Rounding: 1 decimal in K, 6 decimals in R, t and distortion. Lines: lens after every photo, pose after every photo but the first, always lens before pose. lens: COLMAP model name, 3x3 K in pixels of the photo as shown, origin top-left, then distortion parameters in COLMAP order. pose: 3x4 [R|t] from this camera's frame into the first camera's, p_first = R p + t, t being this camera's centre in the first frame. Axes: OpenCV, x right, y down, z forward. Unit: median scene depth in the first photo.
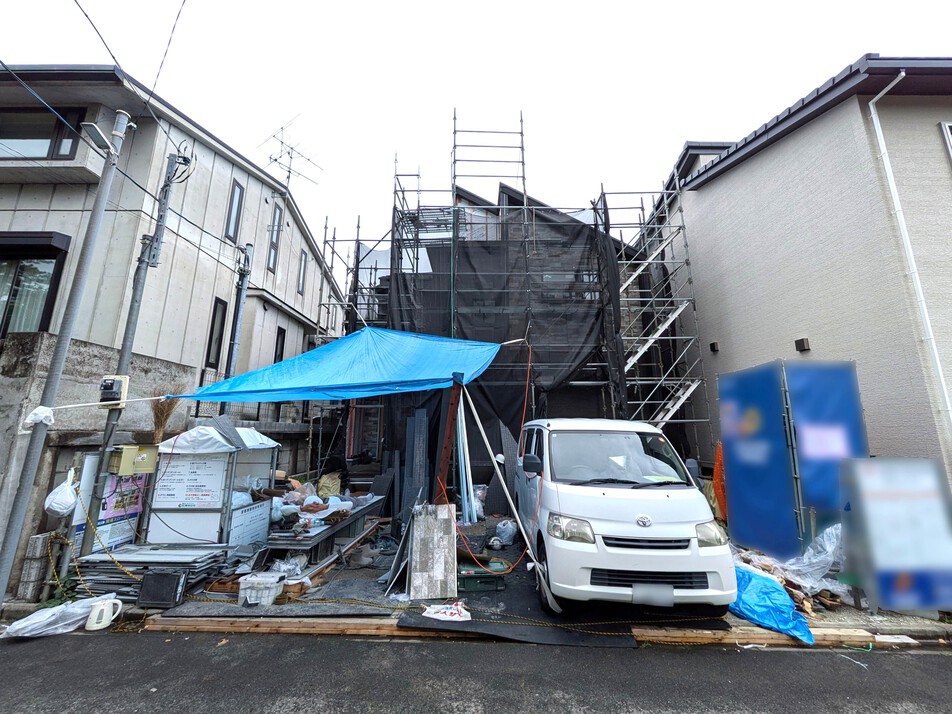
lens RADIAL K [[380.6, 0, 476.7], [0, 380.6, 356.8], [0, 0, 1]] dist [-0.000790, 0.000155]
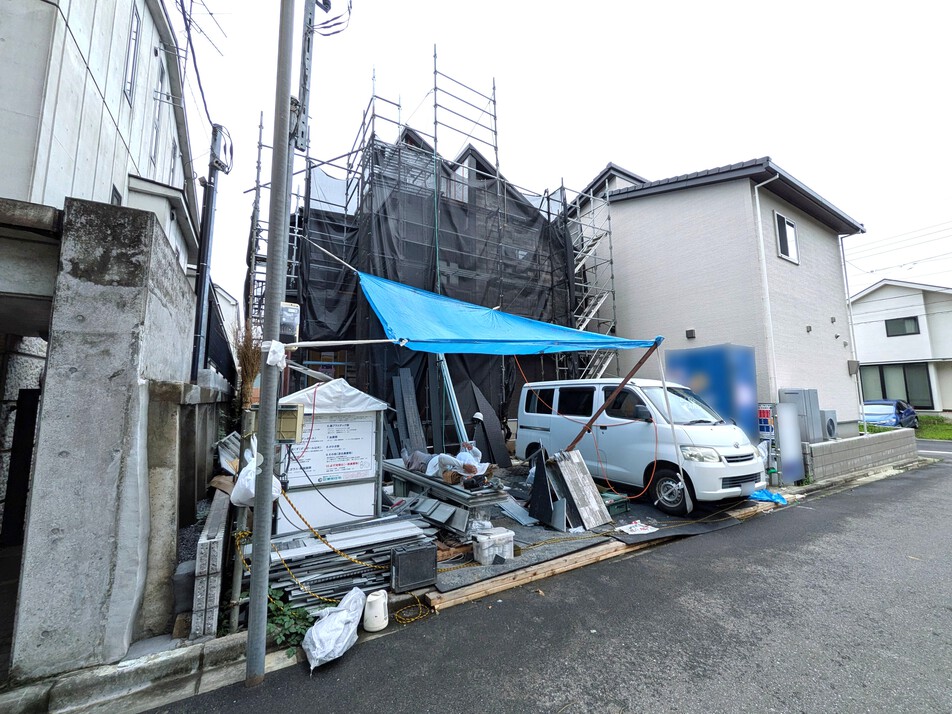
lens RADIAL K [[380.6, 0, 479.1], [0, 380.6, 356.1], [0, 0, 1]] dist [-0.000790, 0.000155]
pose [[0.852621, 0.049446, 0.520185, -0.831969], [-0.093895, 0.993806, 0.059436, 0.059864], [-0.514024, -0.099520, 0.851983, 0.184571]]
